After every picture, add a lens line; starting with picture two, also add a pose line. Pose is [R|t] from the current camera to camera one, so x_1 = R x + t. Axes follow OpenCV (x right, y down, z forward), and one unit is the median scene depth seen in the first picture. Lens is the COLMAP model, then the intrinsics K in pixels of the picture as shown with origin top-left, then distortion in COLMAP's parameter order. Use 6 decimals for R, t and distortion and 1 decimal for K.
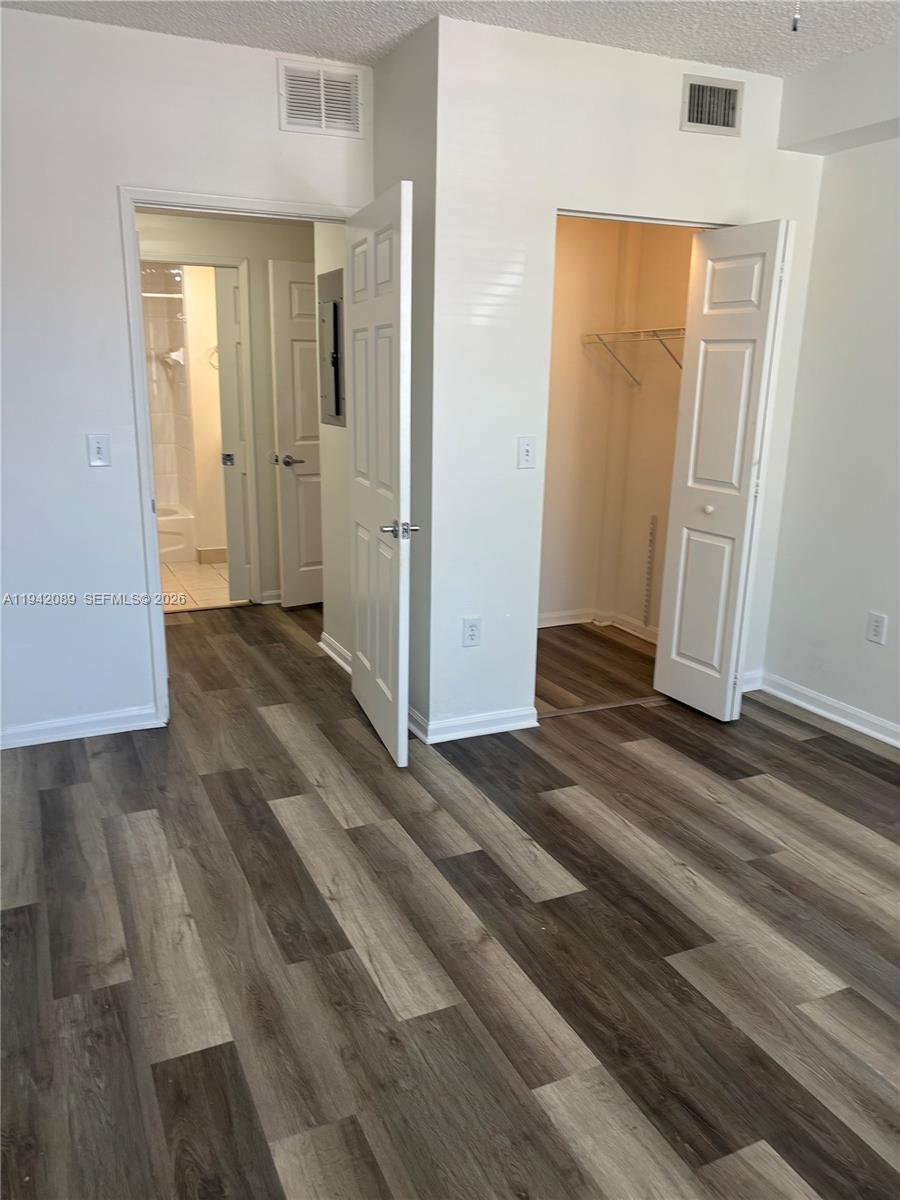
lens RADIAL K [[914.3, 0, 450.0], [0, 914.3, 600.0], [0, 0, 1]] dist [0.051095, -0.070629]
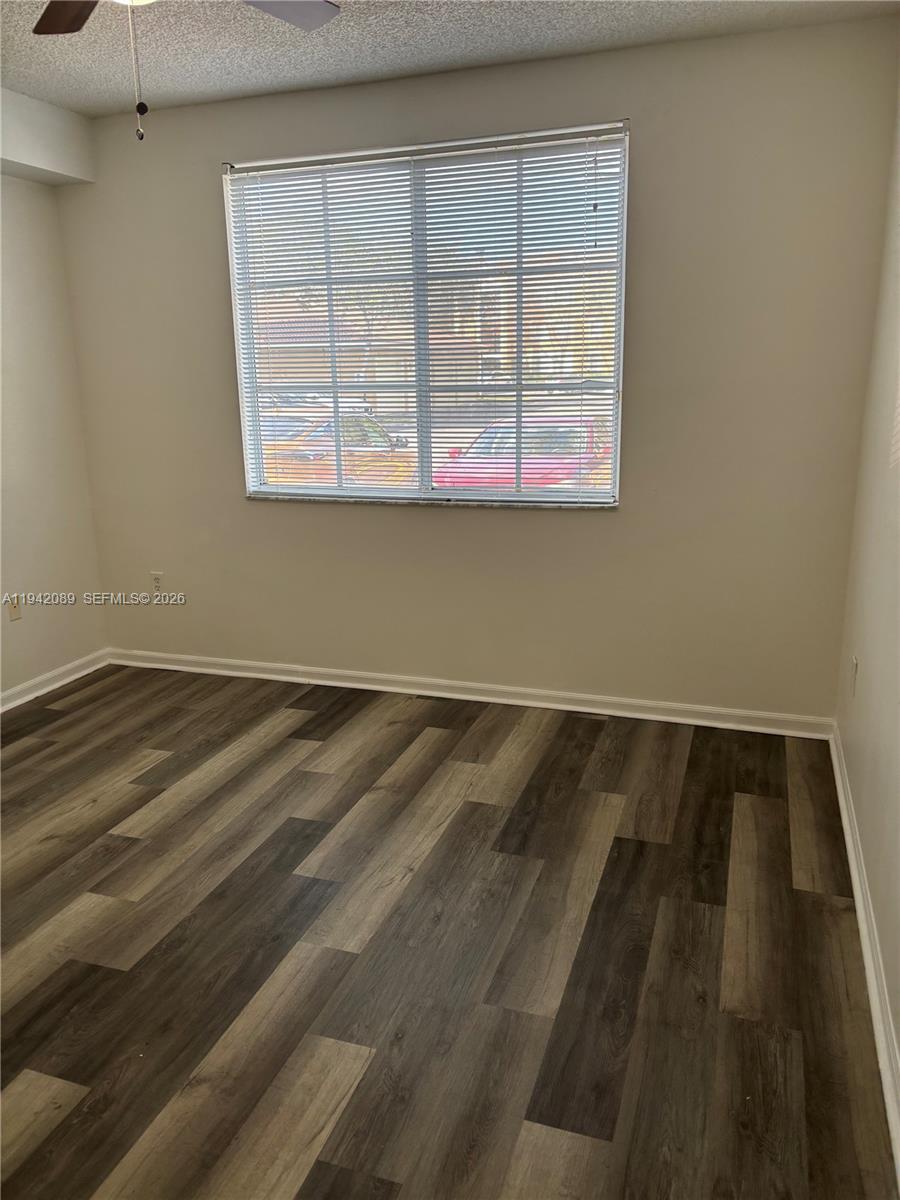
lens RADIAL K [[914.3, 0, 450.0], [0, 914.3, 600.0], [0, 0, 1]] dist [0.051095, -0.070629]
pose [[-0.728305, -0.168327, 0.664257, -0.681498], [0.171253, 0.893892, 0.414283, -0.353344], [-0.663509, 0.415481, -0.622199, 1.370371]]
